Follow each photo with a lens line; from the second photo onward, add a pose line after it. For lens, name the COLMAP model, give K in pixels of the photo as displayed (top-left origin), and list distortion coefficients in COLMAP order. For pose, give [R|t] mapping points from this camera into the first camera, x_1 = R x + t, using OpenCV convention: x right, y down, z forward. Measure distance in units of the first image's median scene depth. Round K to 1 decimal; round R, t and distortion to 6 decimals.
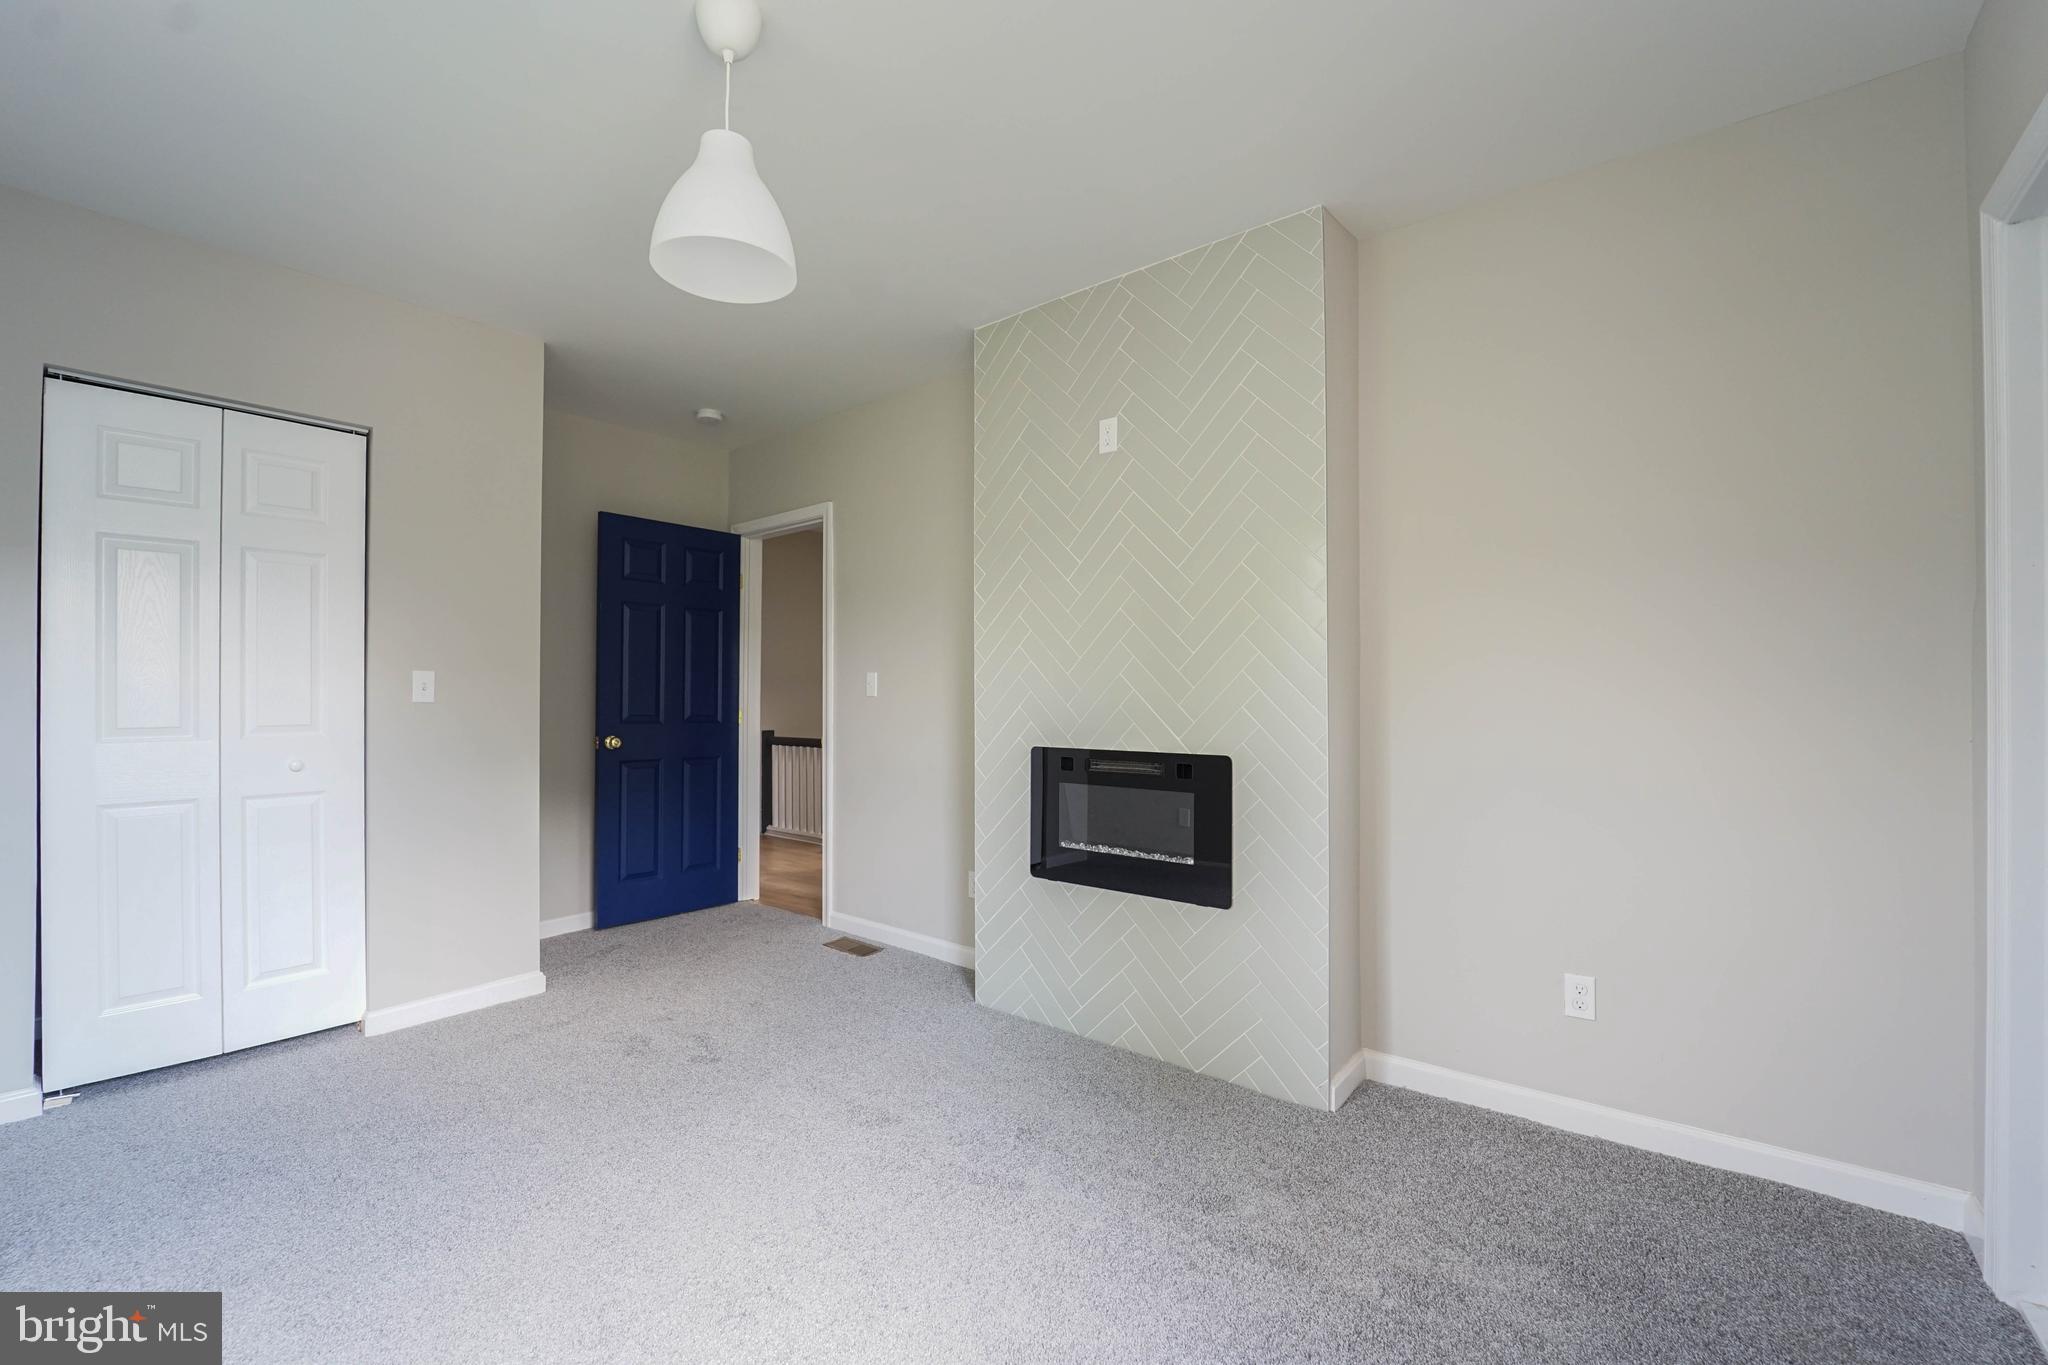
lens RADIAL K [[831.3, 0, 1042.6], [0, 831.3, 690.7], [0, 0, 1]] dist [-0.019122, 0.000108]
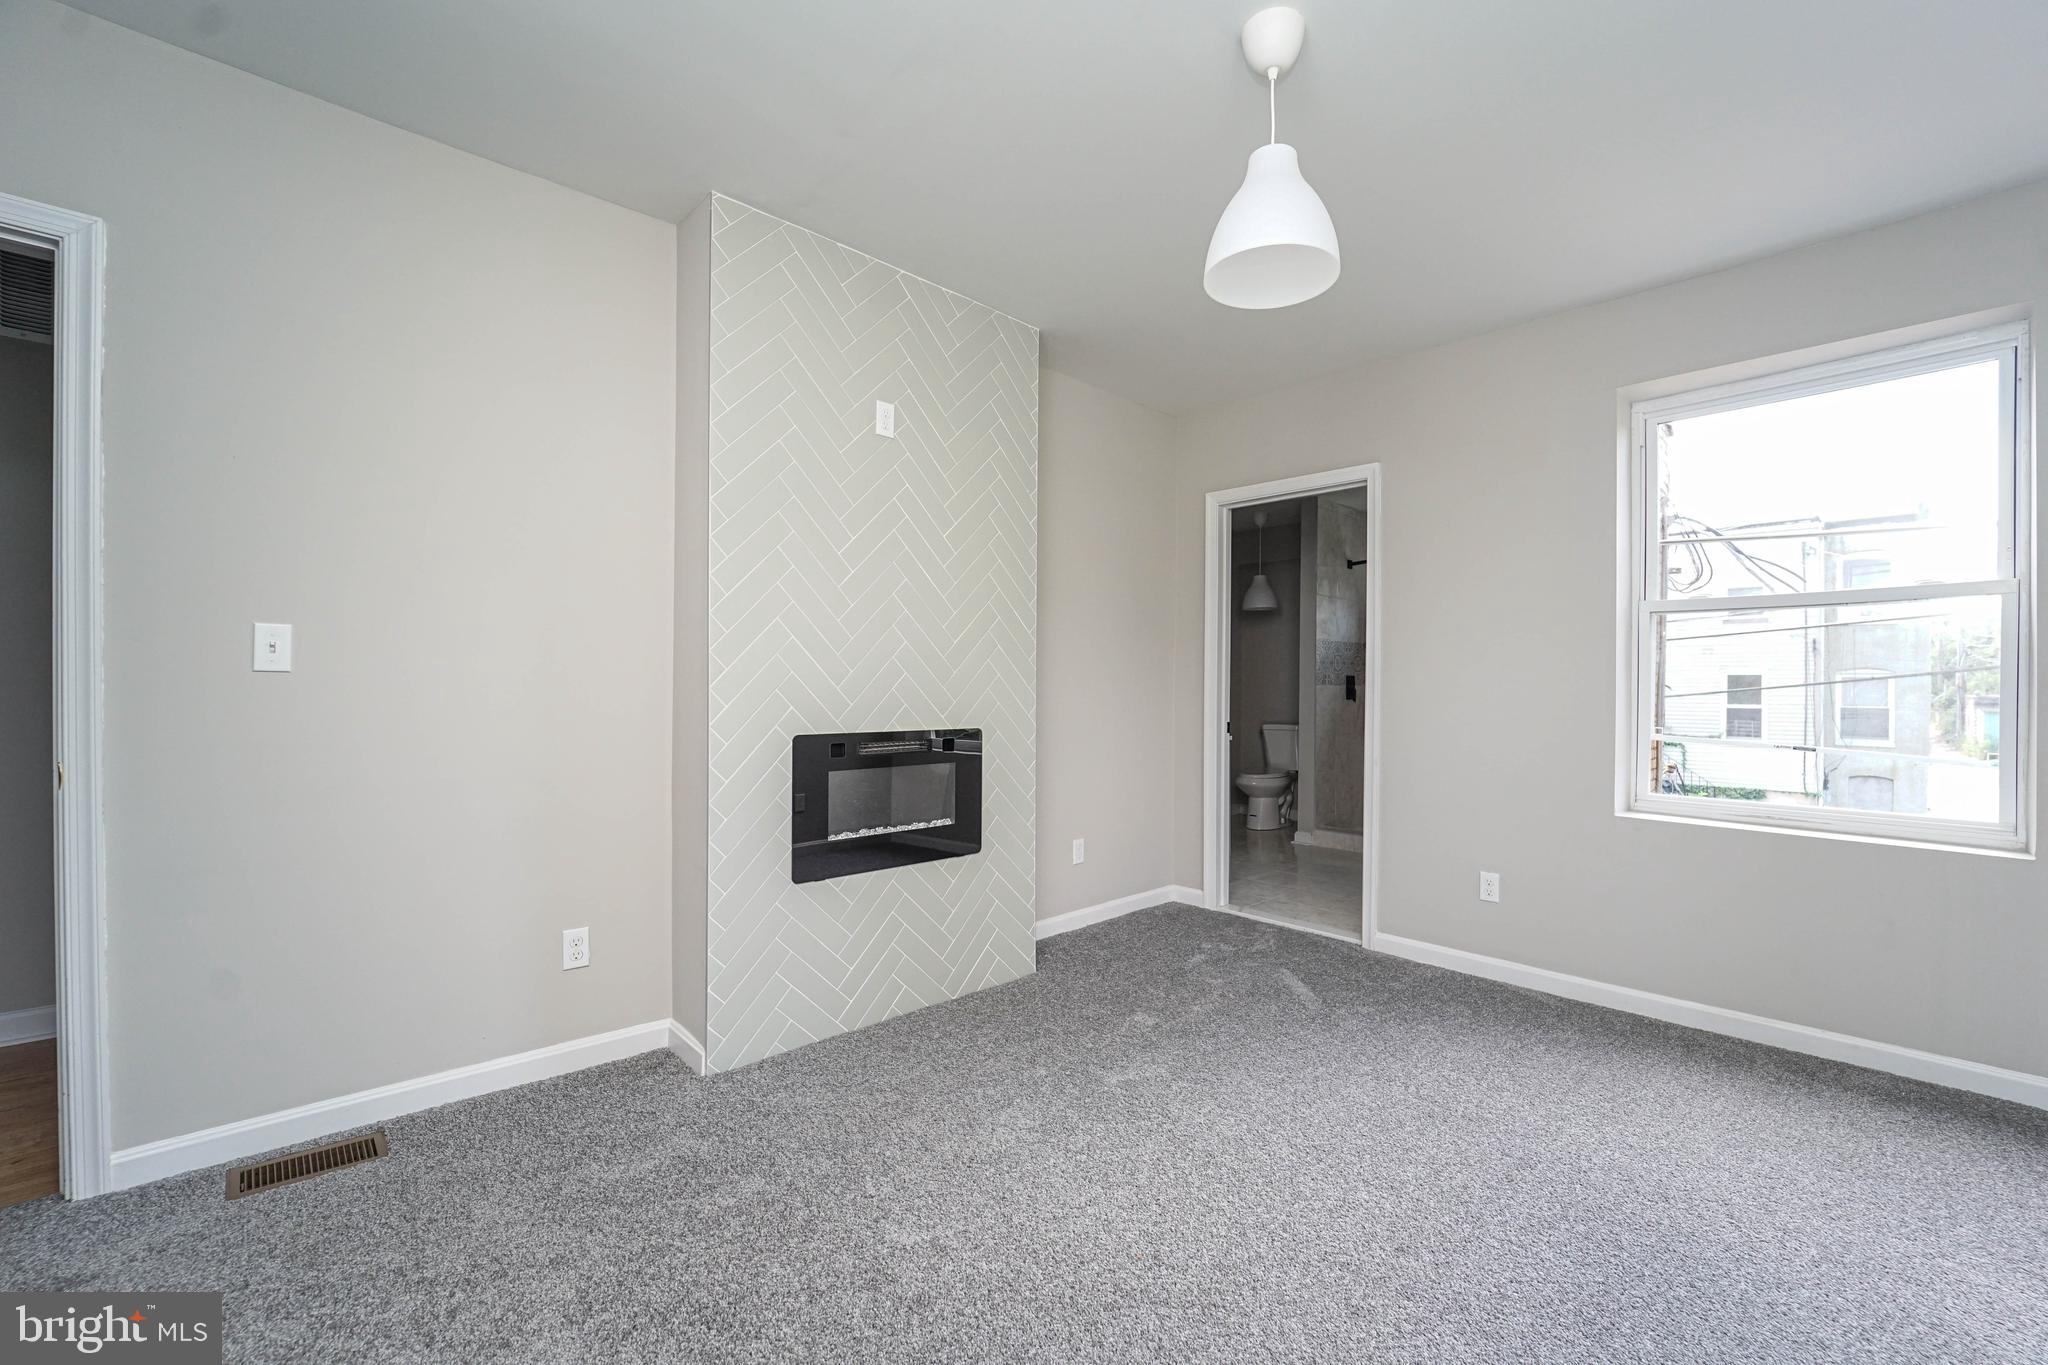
lens RADIAL K [[805.1, 0, 1024.0], [0, 805.1, 682.5], [0, 0, 1]] dist [-0.000230, -0.000094]
pose [[0.162601, 0.001526, 0.986691, -0.851780], [-0.022369, 0.999748, 0.002140, 0.005352], [-0.986438, -0.022419, 0.162594, 0.665242]]
